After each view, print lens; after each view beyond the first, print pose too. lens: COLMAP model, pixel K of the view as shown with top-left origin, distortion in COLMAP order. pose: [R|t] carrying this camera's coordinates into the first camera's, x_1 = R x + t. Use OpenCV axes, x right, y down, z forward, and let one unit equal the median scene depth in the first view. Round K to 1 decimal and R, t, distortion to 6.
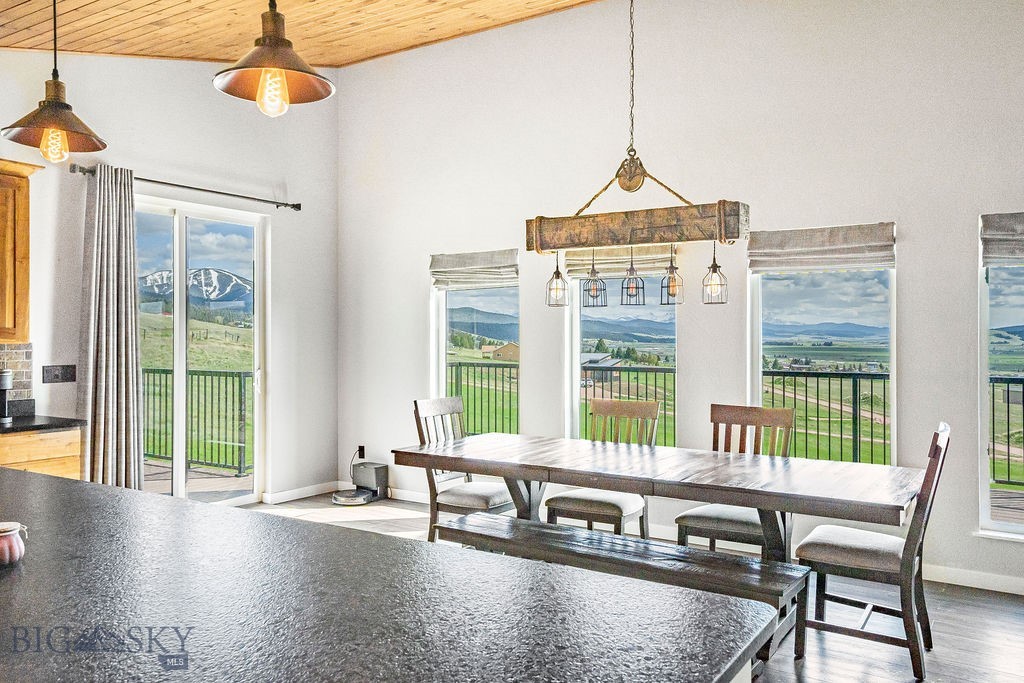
lens RADIAL K [[789.6, 0, 506.6], [0, 789.6, 332.2], [0, 0, 1]] dist [0.009937, 0.025735]
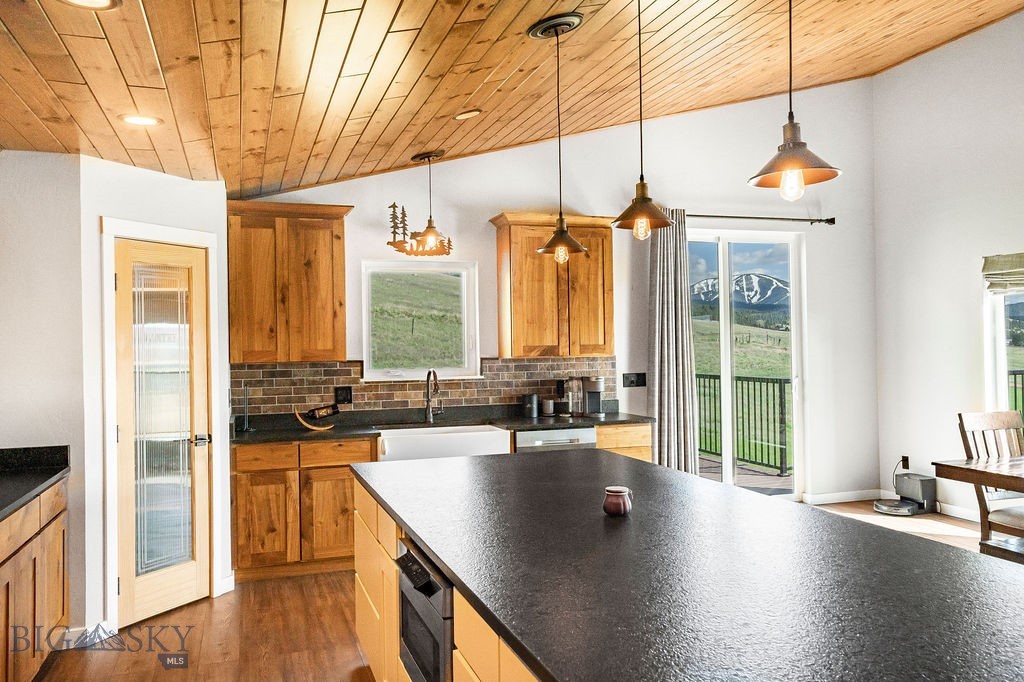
lens RADIAL K [[789.6, 0, 507.3], [0, 789.6, 341.1], [0, 0, 1]] dist [0.009937, 0.025735]
pose [[0.790141, -0.016097, -0.612714, 0.038211], [0.021223, 0.999774, 0.001104, -0.013161], [0.612557, -0.013876, 0.790304, -0.096824]]
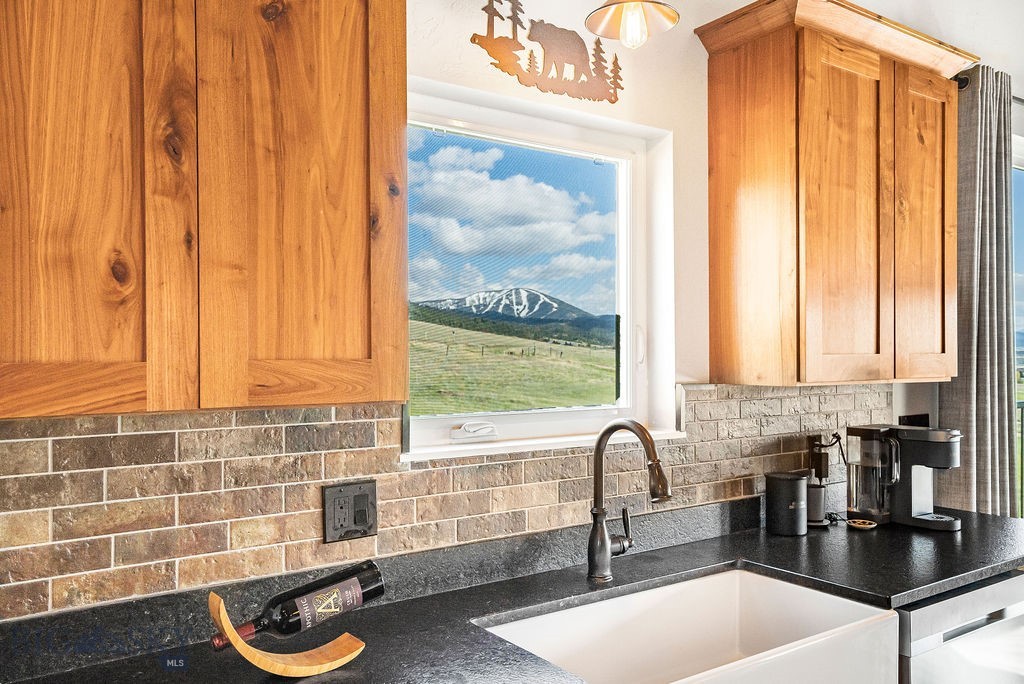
lens RADIAL K [[789.6, 0, 501.1], [0, 789.6, 352.6], [0, 0, 1]] dist [0.009937, 0.025735]
pose [[0.934206, -0.006402, -0.356676, -0.608463], [0.008800, 0.999948, 0.005102, -0.009114], [0.356625, -0.007905, 0.934214, 0.325663]]
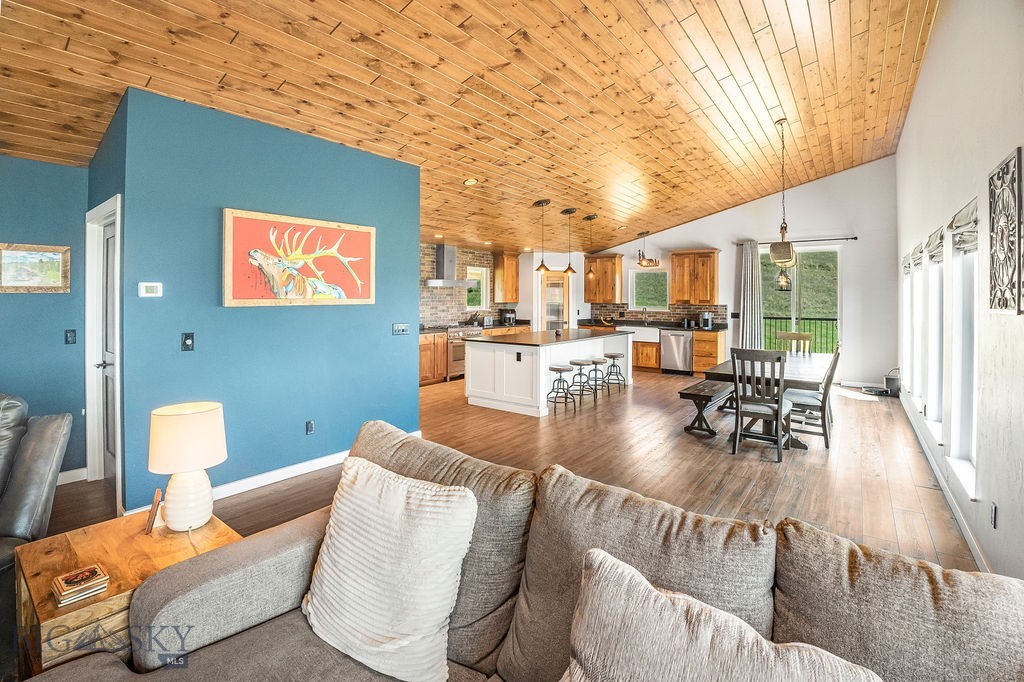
lens RADIAL K [[472.2, 0, 505.2], [0, 472.2, 292.9], [0, 0, 1]] dist [-0.050212, 0.005025]
pose [[-0.061631, -0.011129, -0.998037, 1.146306], [0.001646, 0.999935, -0.011252, -0.011995], [0.998098, -0.002336, -0.061609, 0.245053]]
